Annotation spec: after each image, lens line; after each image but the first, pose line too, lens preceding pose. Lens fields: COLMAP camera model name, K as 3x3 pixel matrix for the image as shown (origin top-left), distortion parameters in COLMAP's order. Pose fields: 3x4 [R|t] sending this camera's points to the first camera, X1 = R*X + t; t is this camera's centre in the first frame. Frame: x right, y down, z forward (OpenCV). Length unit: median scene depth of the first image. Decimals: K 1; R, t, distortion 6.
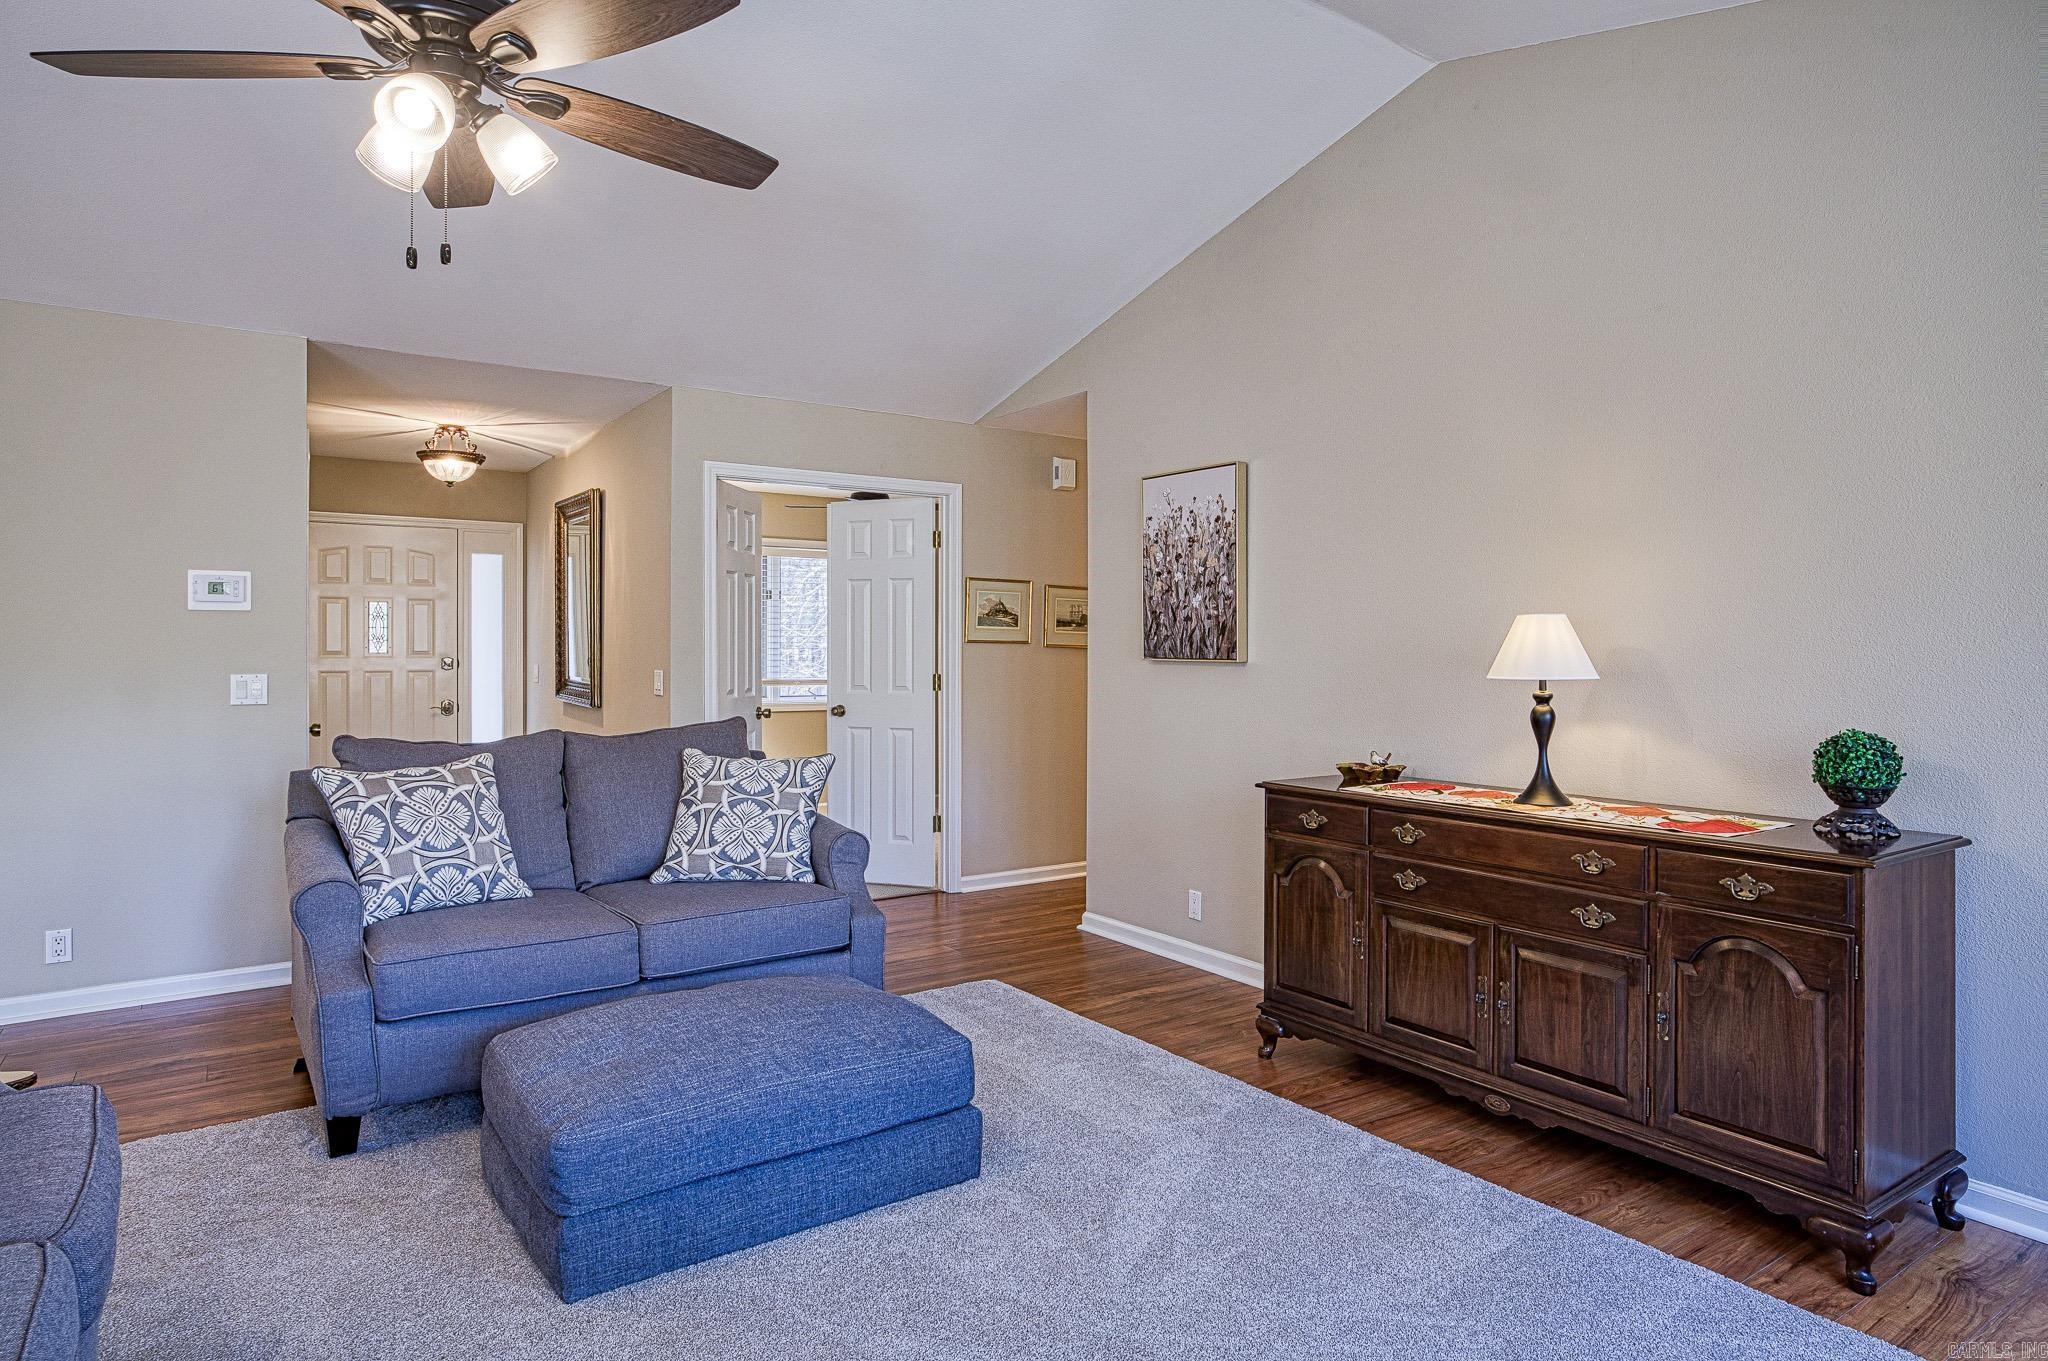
lens RADIAL K [[1187.9, 0, 1030.0], [0, 1187.9, 662.5], [0, 0, 1]] dist [-0.033615, 0.022370]
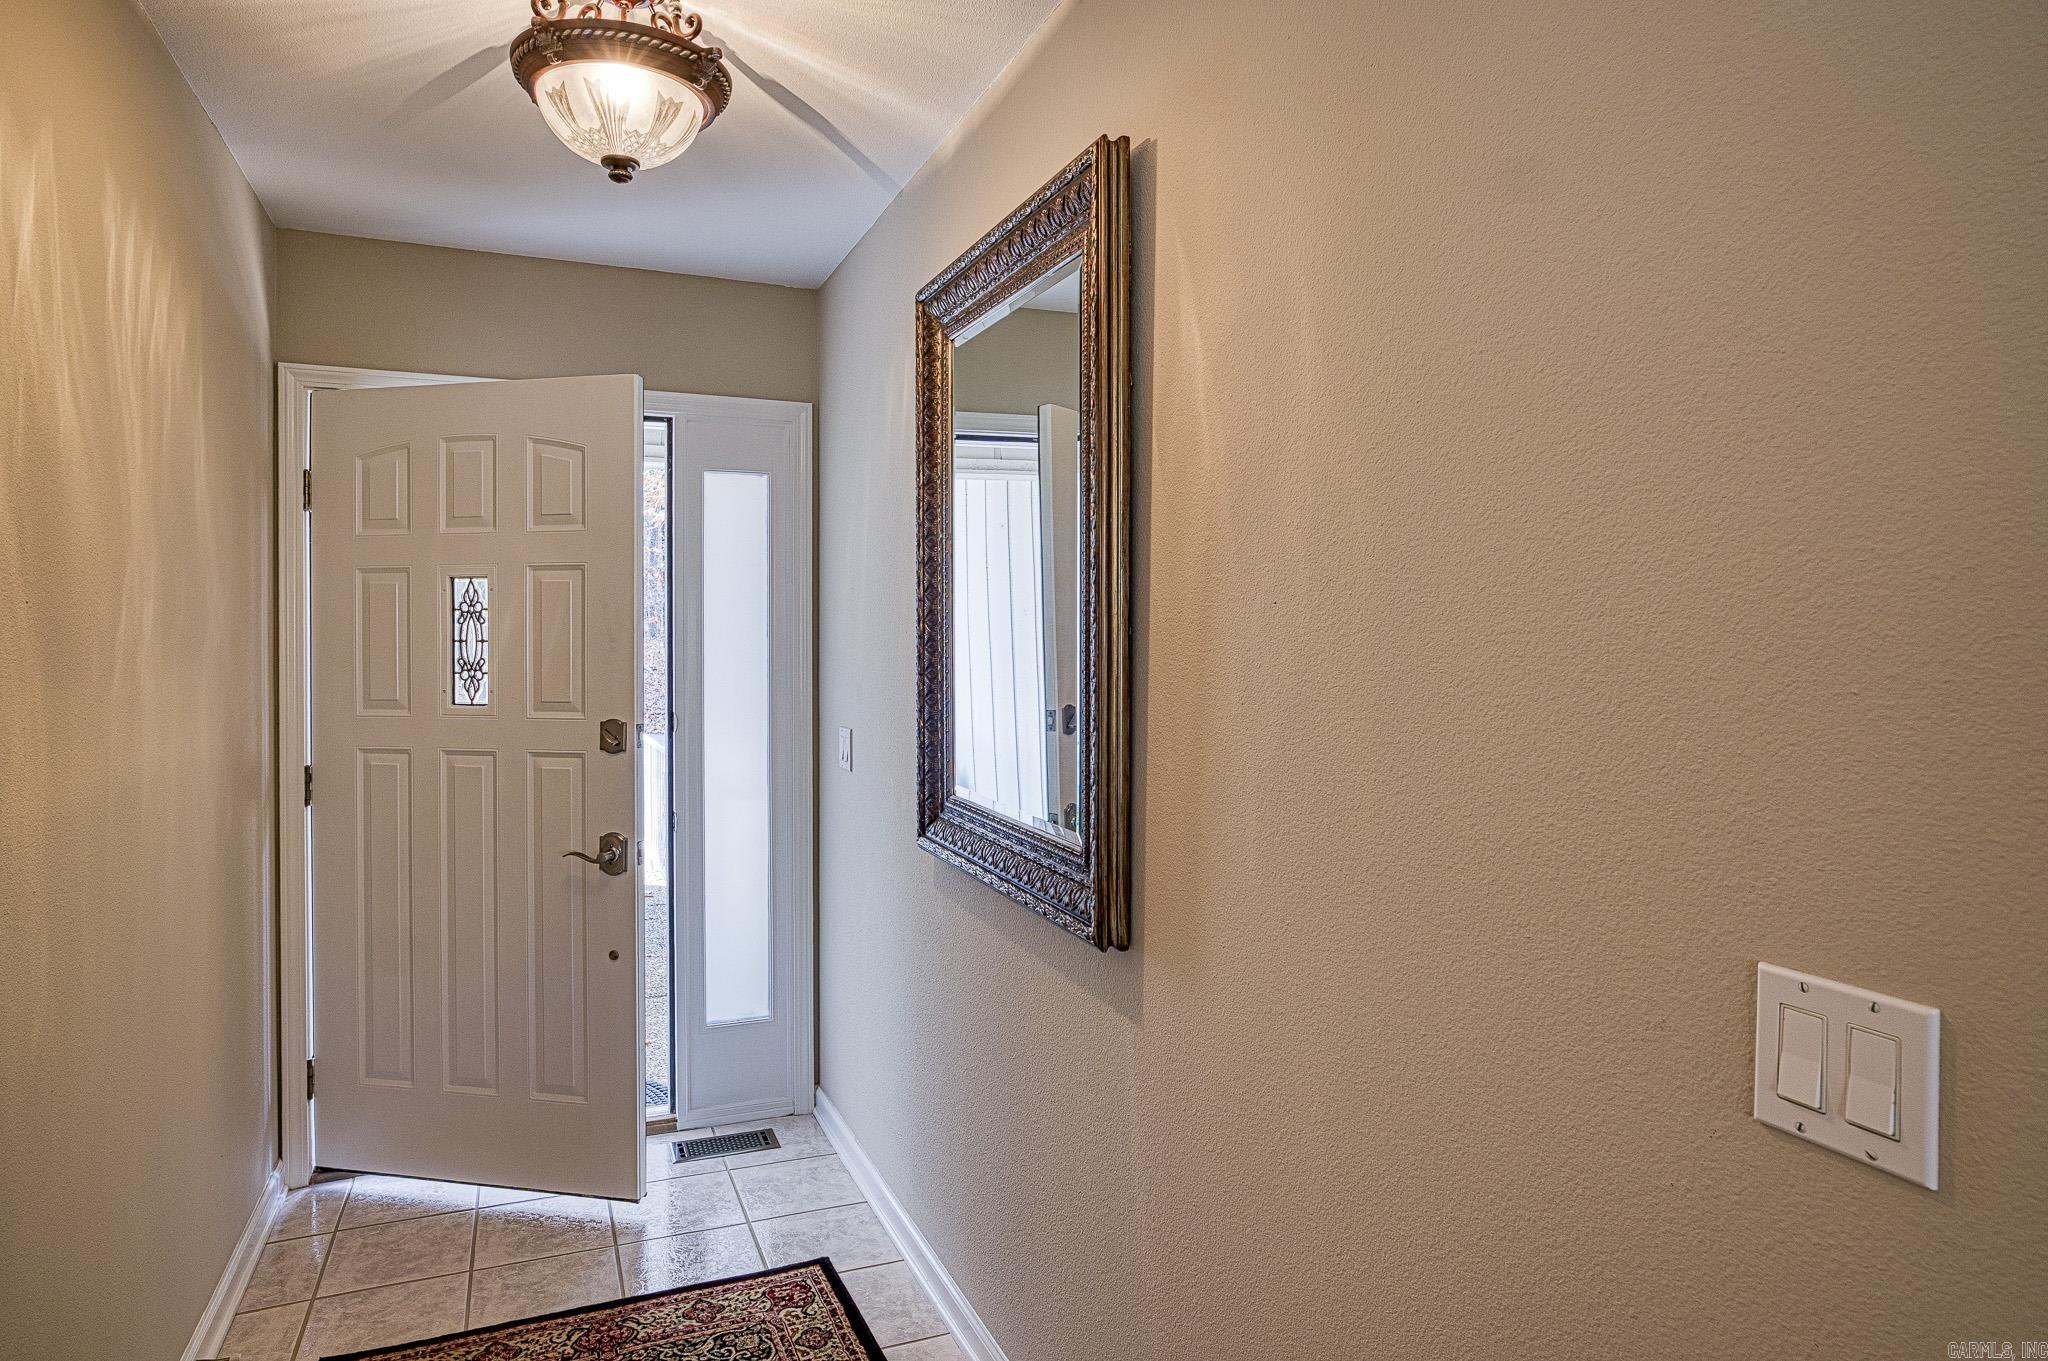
lens RADIAL K [[1187.9, 0, 1018.5], [0, 1187.9, 668.4], [0, 0, 1]] dist [-0.033615, 0.022370]
pose [[0.980220, 0.006579, -0.197801, -0.304441], [-0.006877, 0.999976, -0.000819, -0.021754], [0.197791, 0.002163, 0.980242, 0.666692]]
